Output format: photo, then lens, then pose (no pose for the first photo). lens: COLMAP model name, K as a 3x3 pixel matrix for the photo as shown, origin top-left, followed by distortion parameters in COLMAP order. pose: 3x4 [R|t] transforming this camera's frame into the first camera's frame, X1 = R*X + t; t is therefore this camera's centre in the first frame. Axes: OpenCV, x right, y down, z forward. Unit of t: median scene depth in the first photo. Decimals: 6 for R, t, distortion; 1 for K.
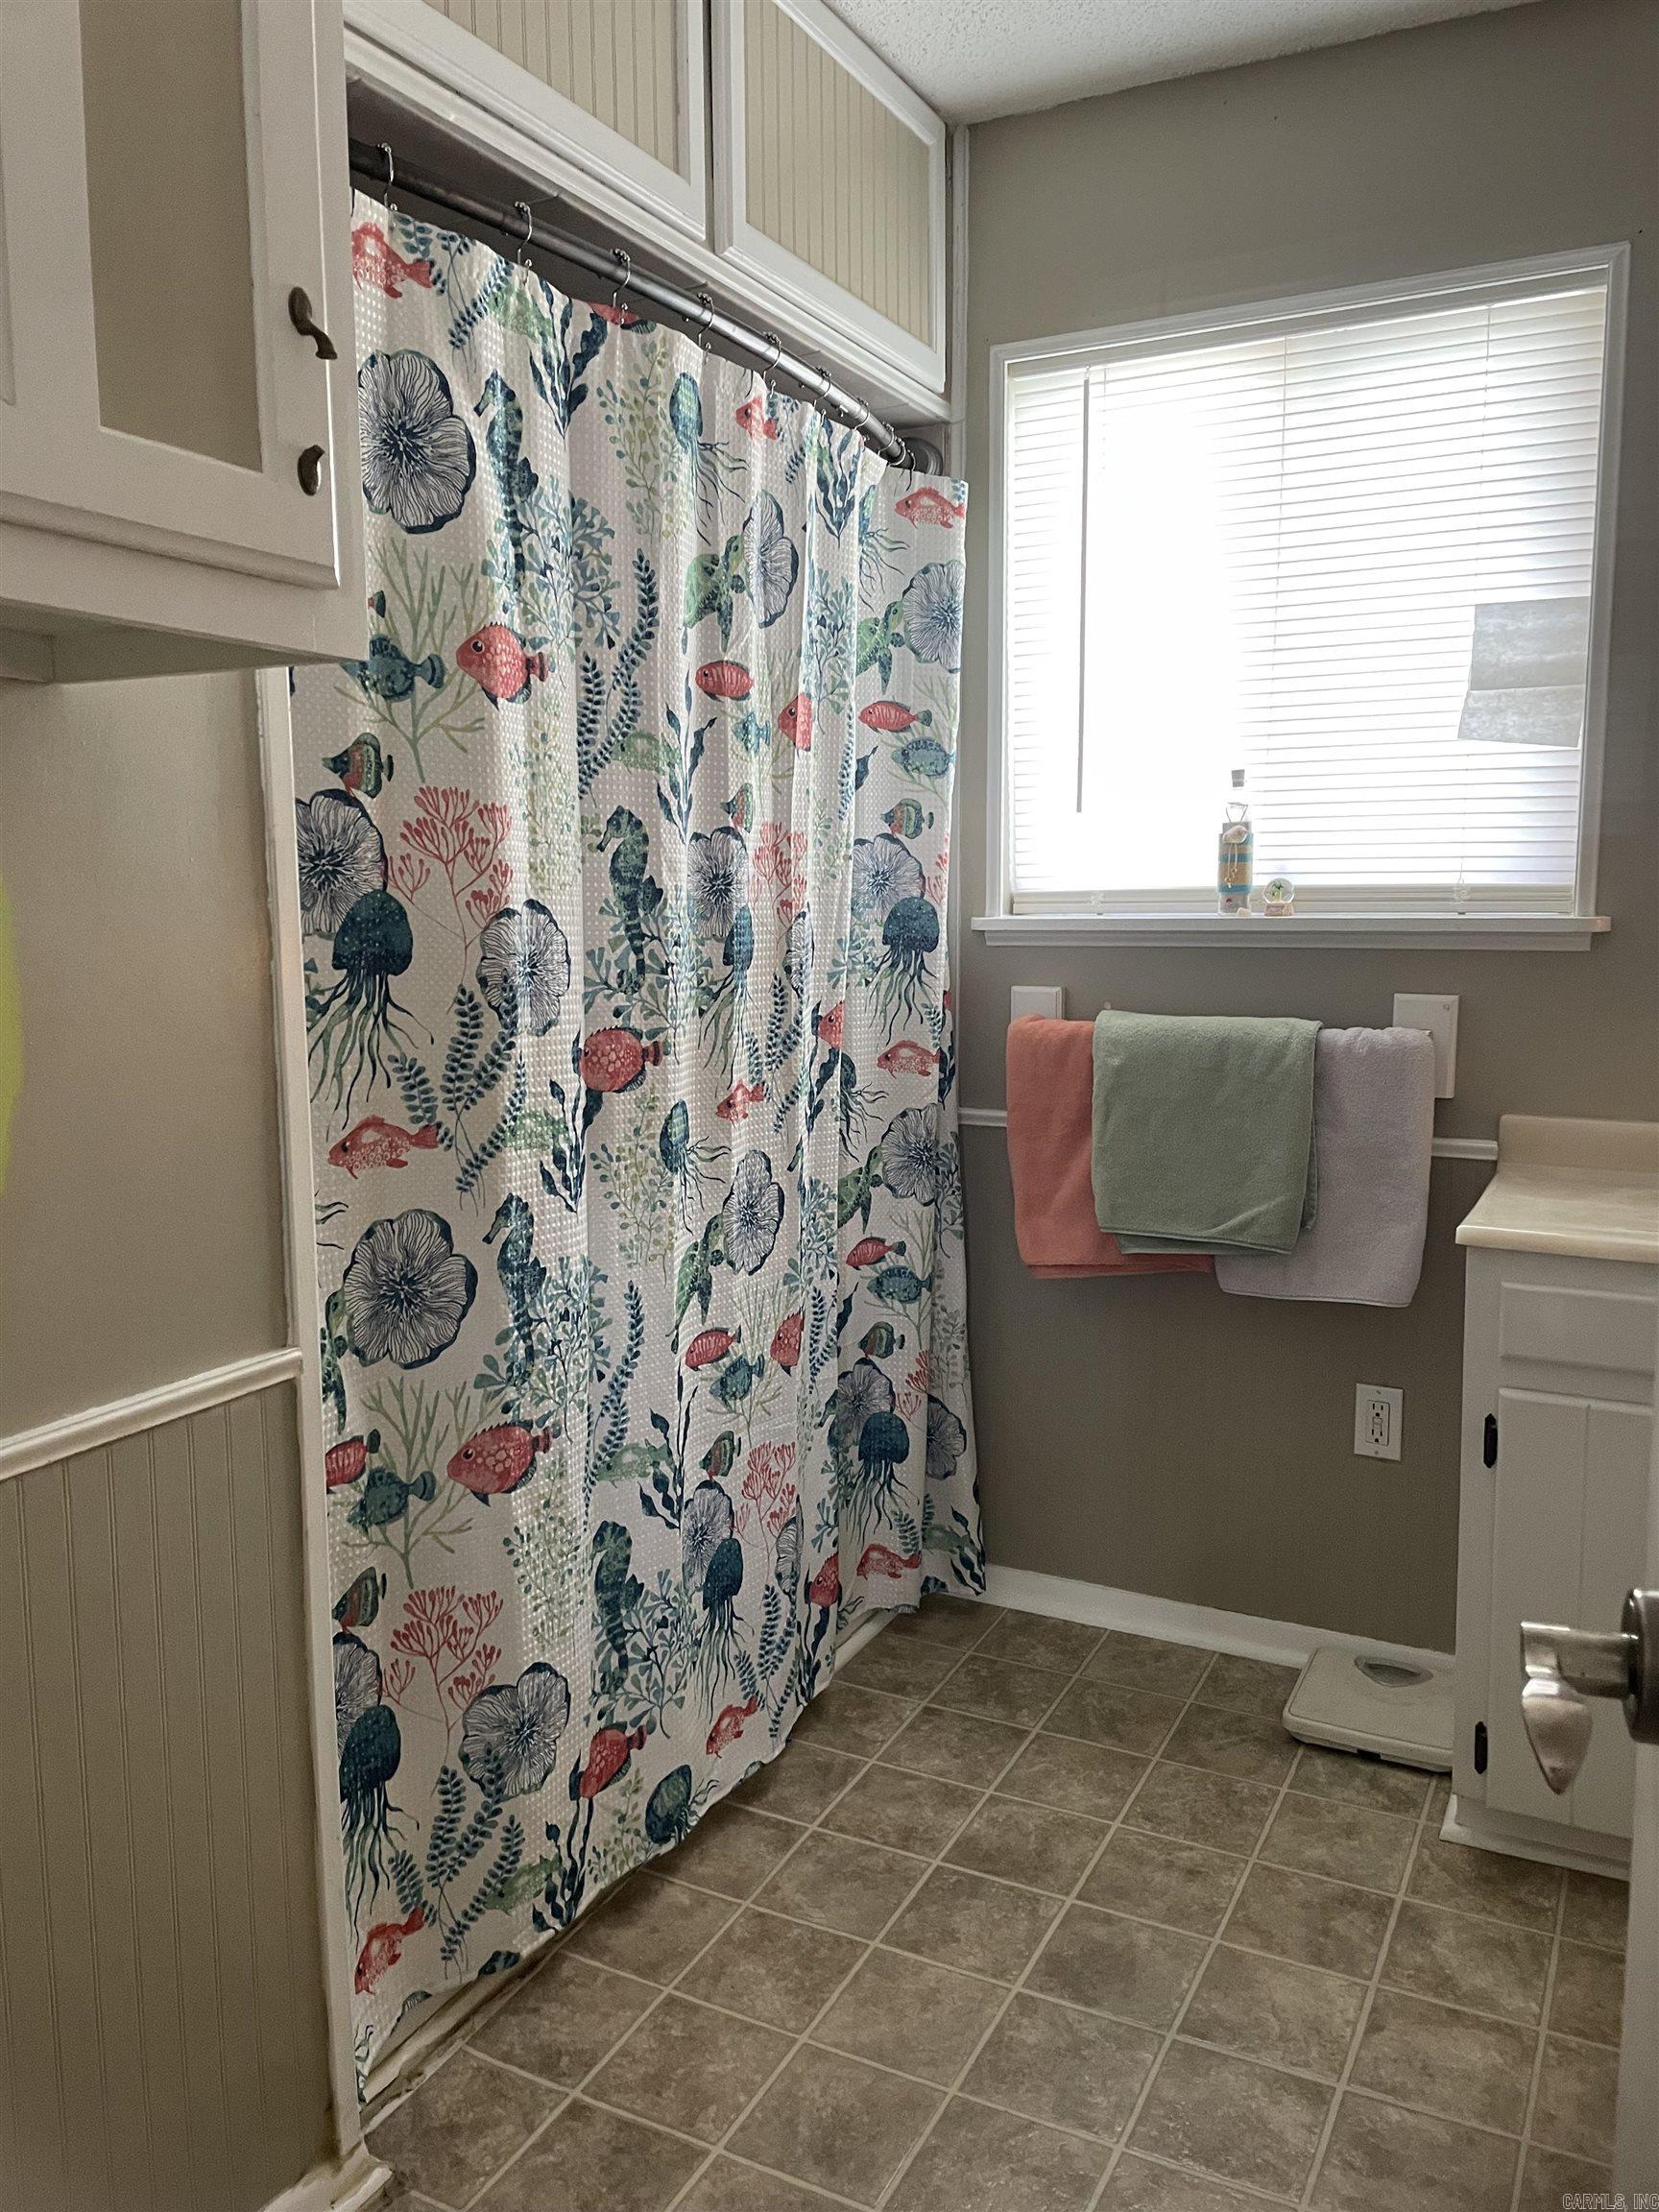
lens RADIAL K [[1674.2, 0, 850.2], [0, 1674.2, 1090.1], [0, 0, 1]] dist [0.086876, -0.106100]
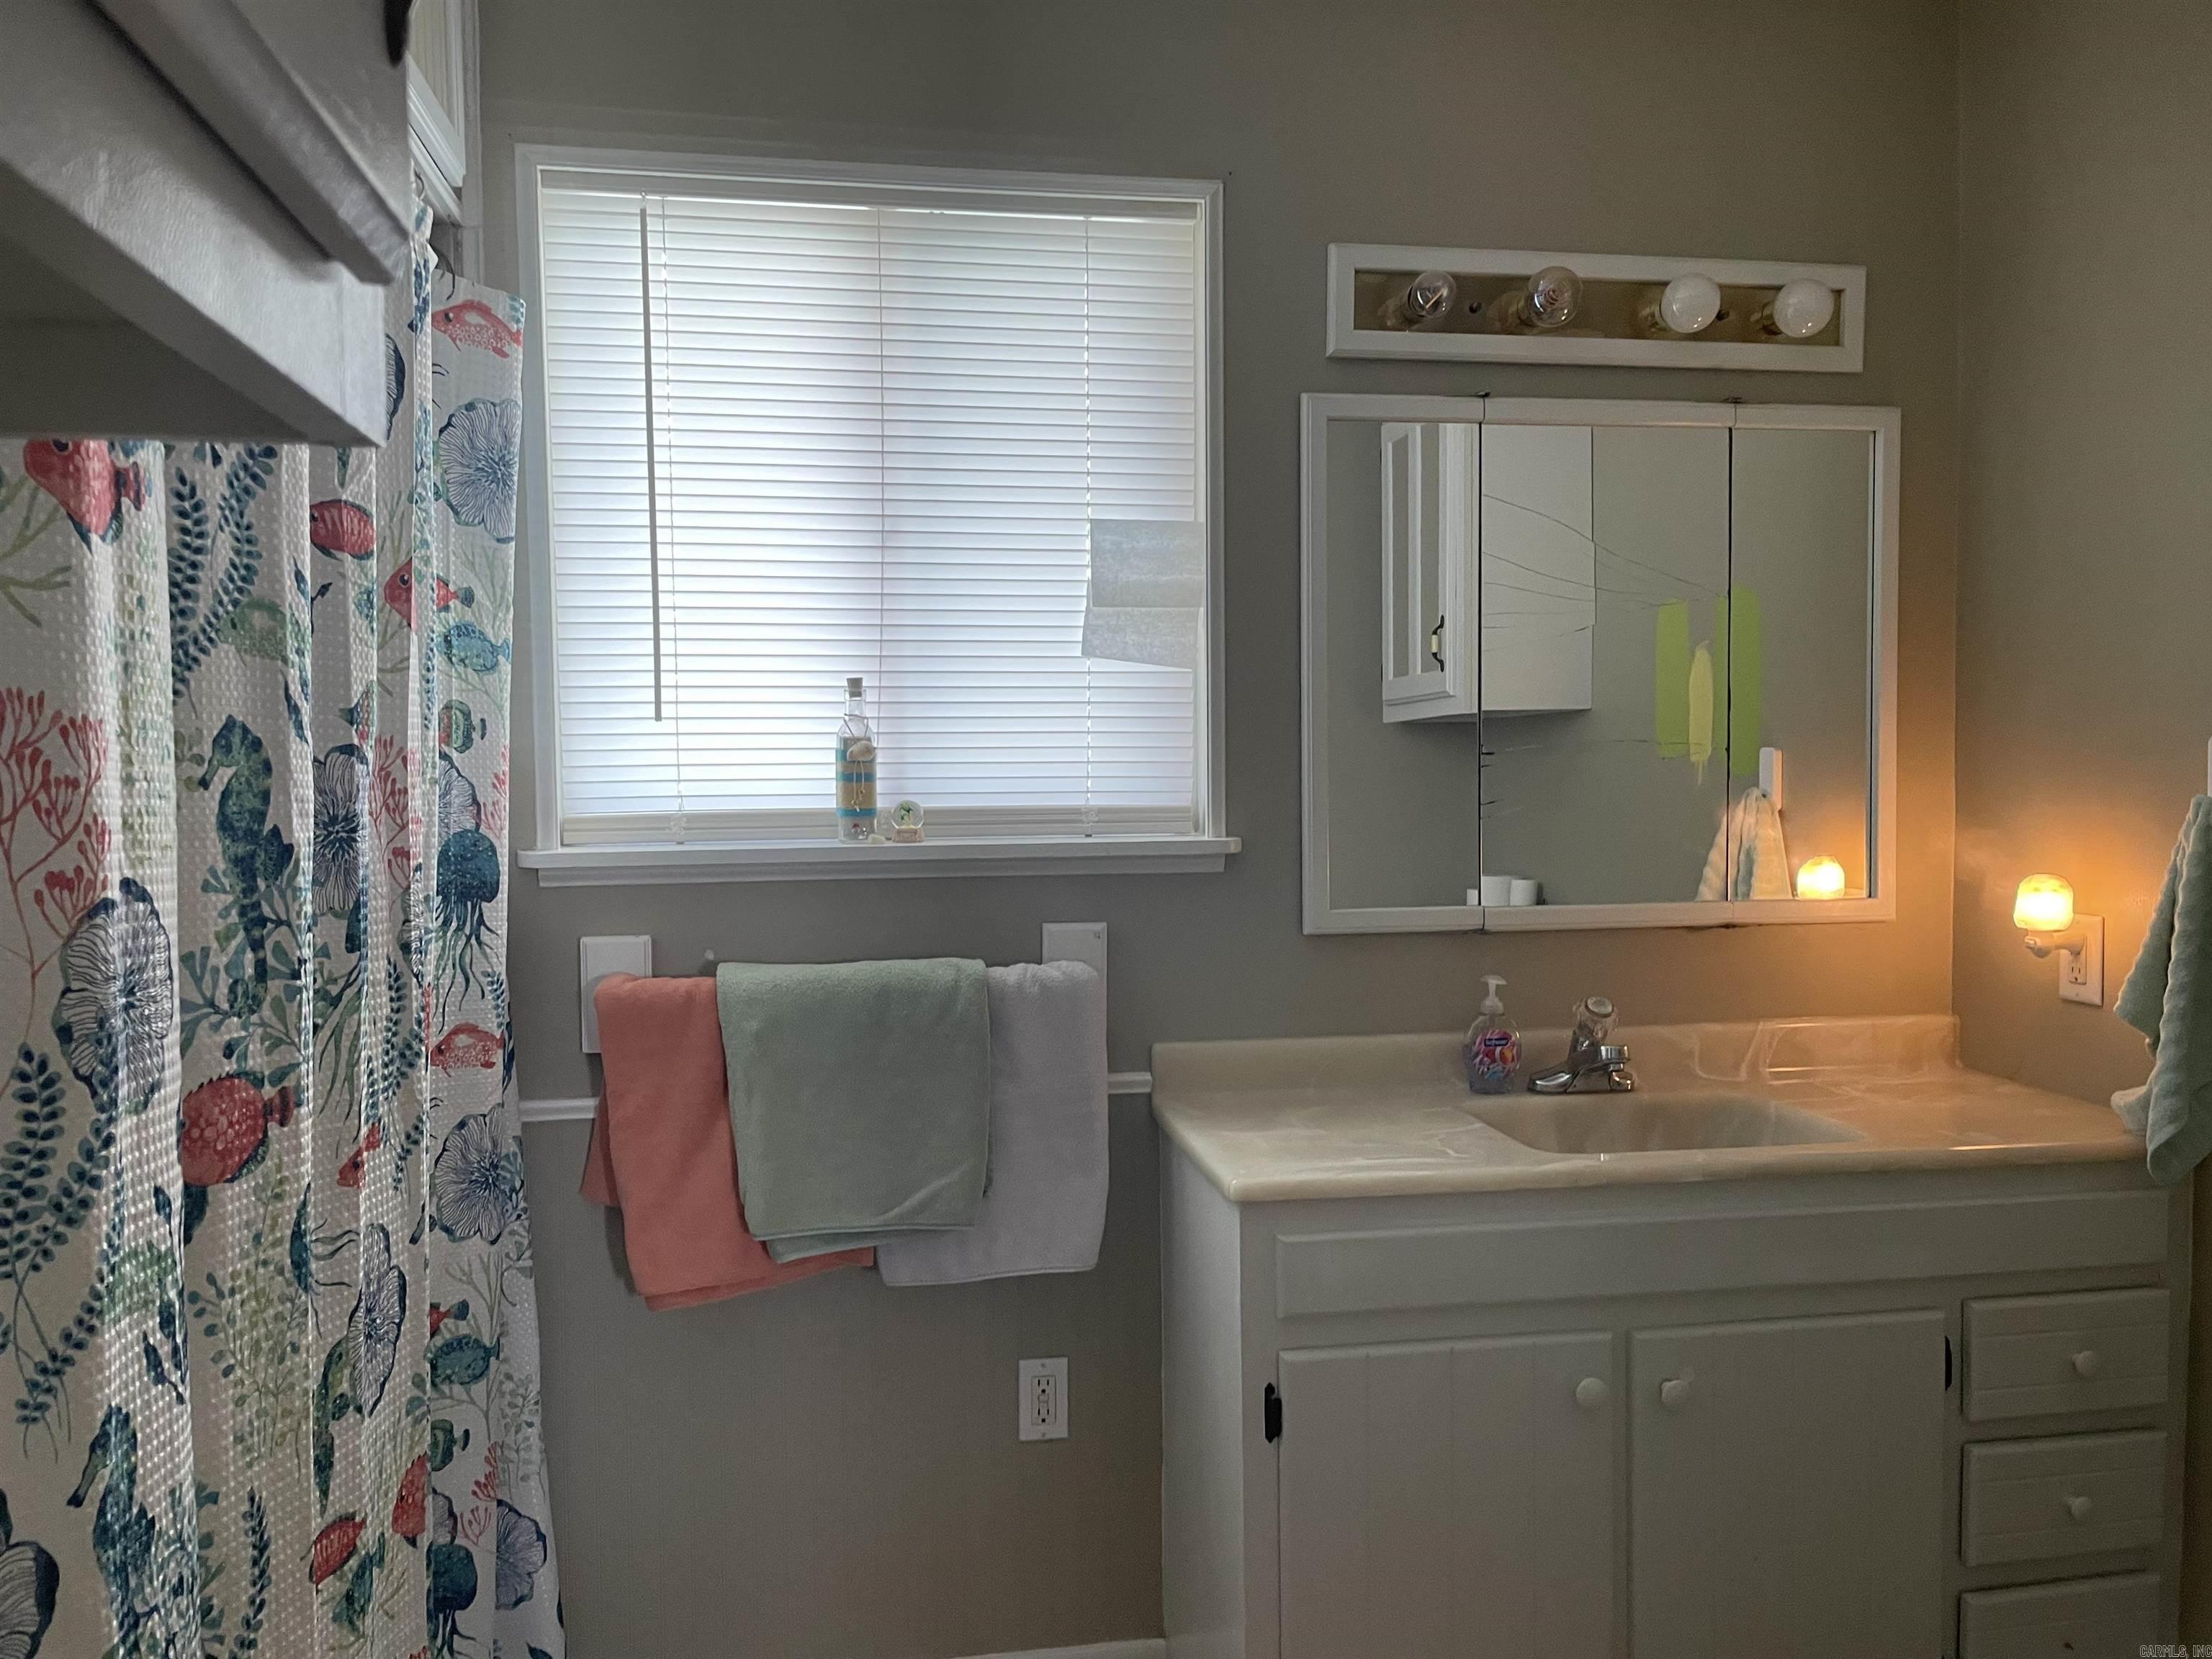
lens RADIAL K [[1674.2, 0, 1123.0], [0, 1674.2, 836.7], [0, 0, 1]] dist [0.086876, -0.106100]
pose [[0.798639, -0.028735, 0.601124, -0.200127], [0.079125, 0.995202, -0.057551, -0.050005], [-0.596586, 0.093527, 0.797081, 0.246136]]
